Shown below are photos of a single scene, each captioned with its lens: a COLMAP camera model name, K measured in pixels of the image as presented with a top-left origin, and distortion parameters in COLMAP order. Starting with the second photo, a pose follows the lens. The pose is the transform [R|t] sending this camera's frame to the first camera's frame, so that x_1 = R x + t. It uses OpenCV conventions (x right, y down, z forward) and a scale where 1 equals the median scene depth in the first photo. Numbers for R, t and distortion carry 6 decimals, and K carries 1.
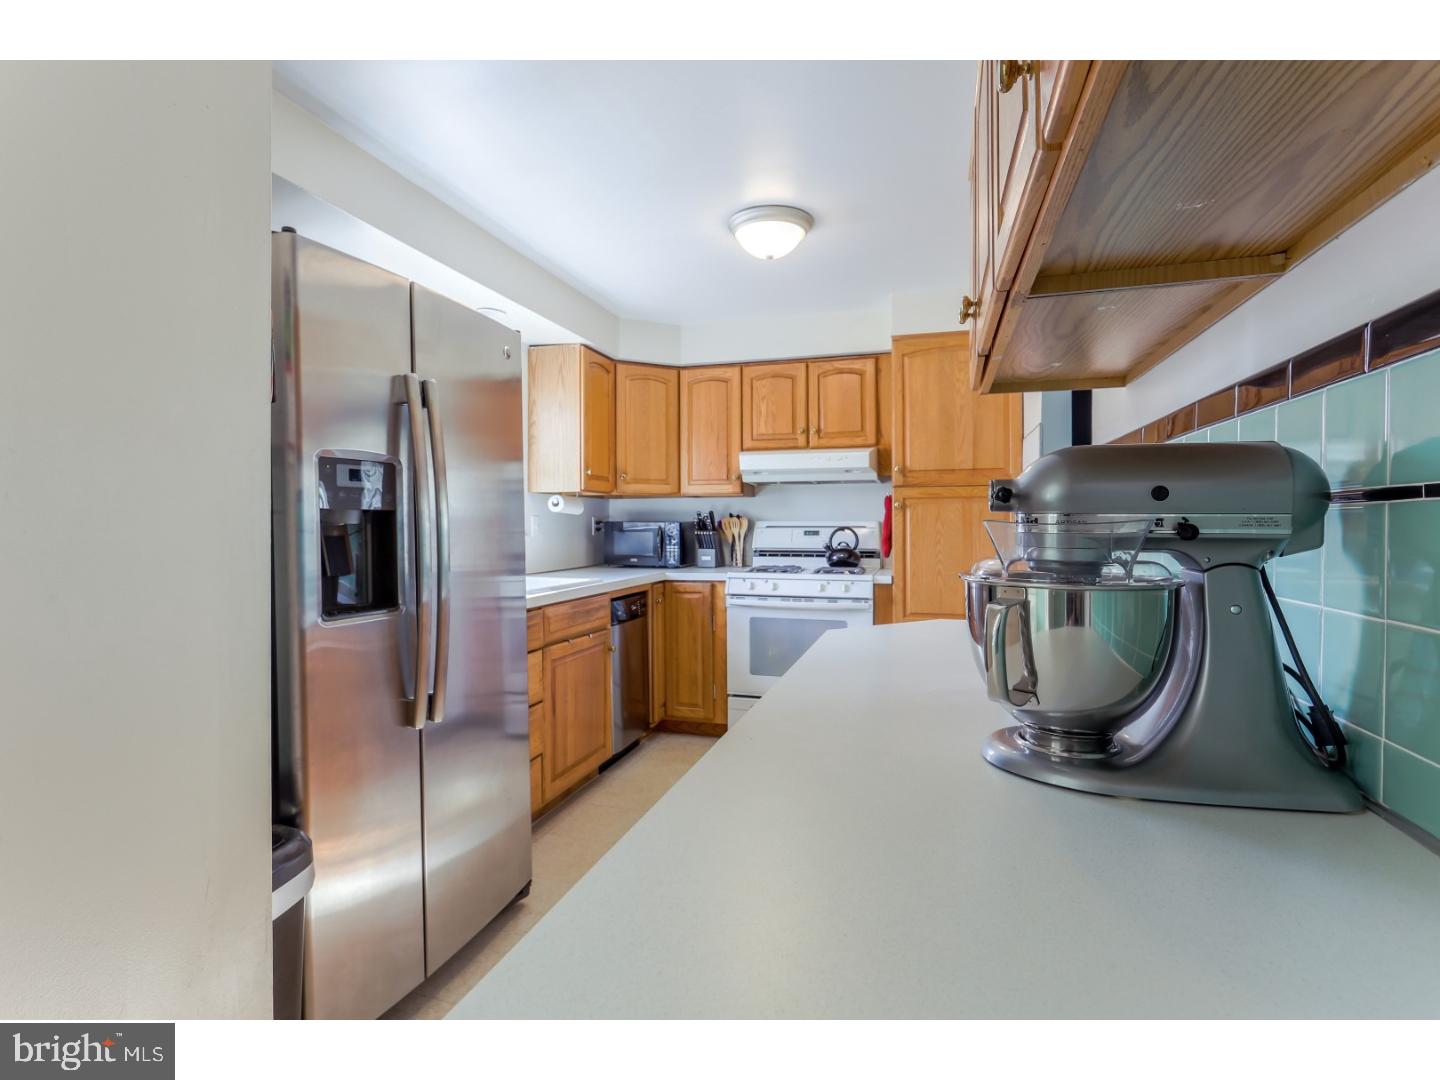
lens RADIAL K [[692.9, 0, 721.8], [0, 692.9, 535.3], [0, 0, 1]] dist [0.001252, 0.000091]
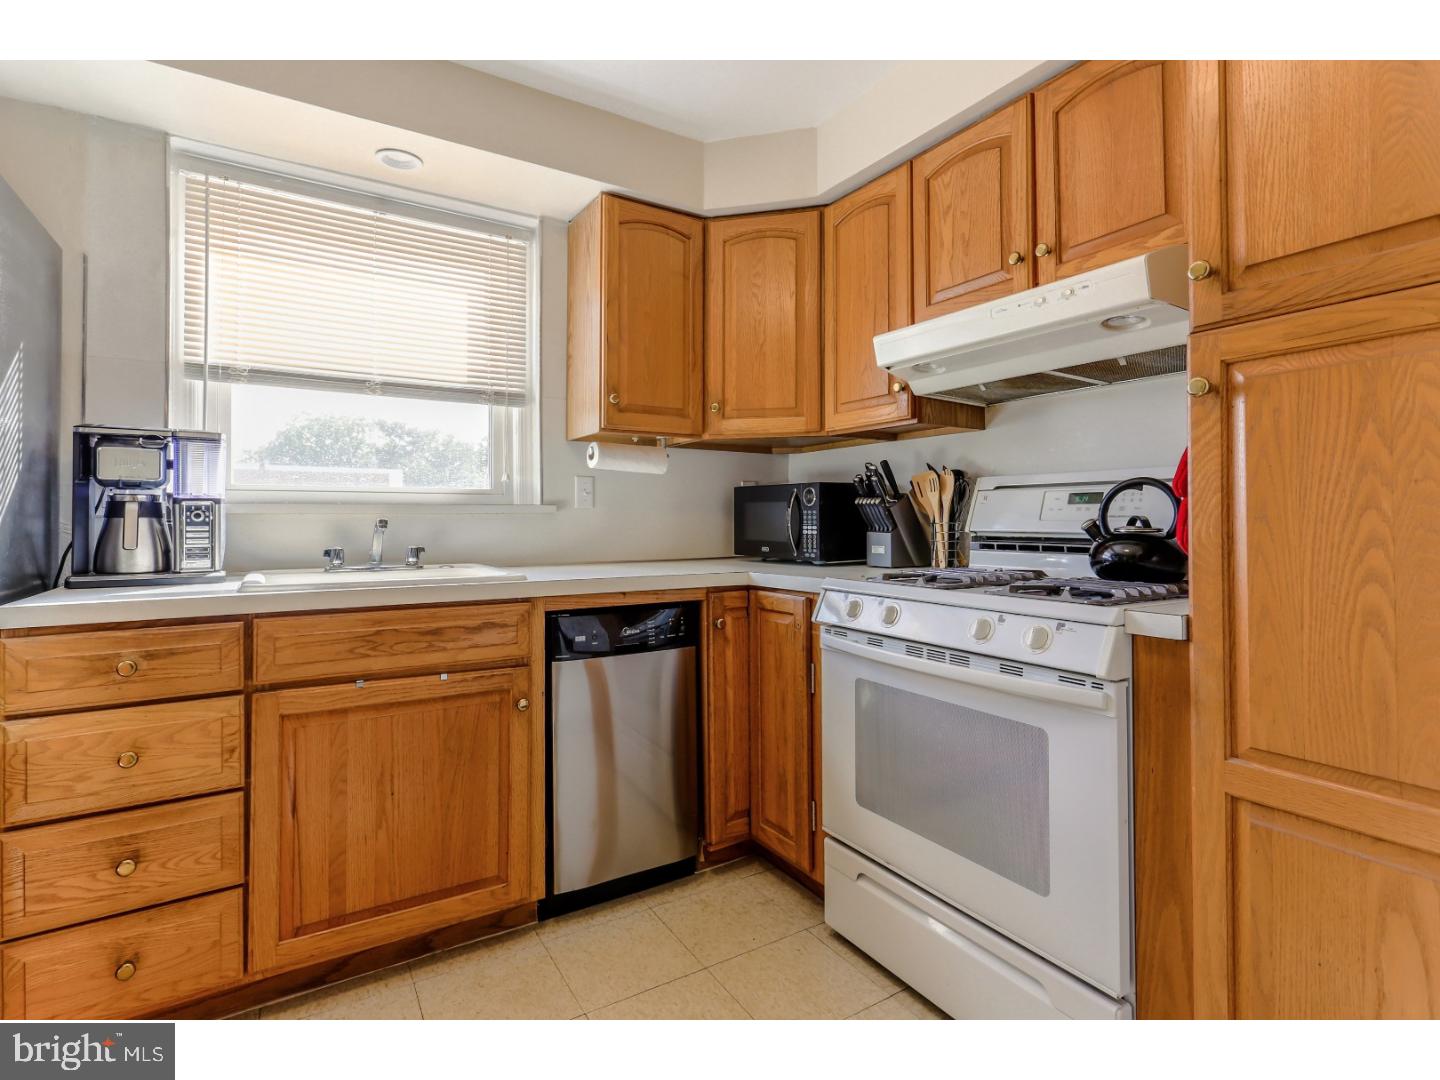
lens RADIAL K [[695.9, 0, 746.8], [0, 695.9, 515.6], [0, 0, 1]] dist [-0.002122, -0.000206]
pose [[0.749839, -0.003680, -0.661611, 0.282445], [-0.010805, 0.999783, -0.017807, 0.019491], [0.661533, 0.020501, 0.749636, 0.587526]]
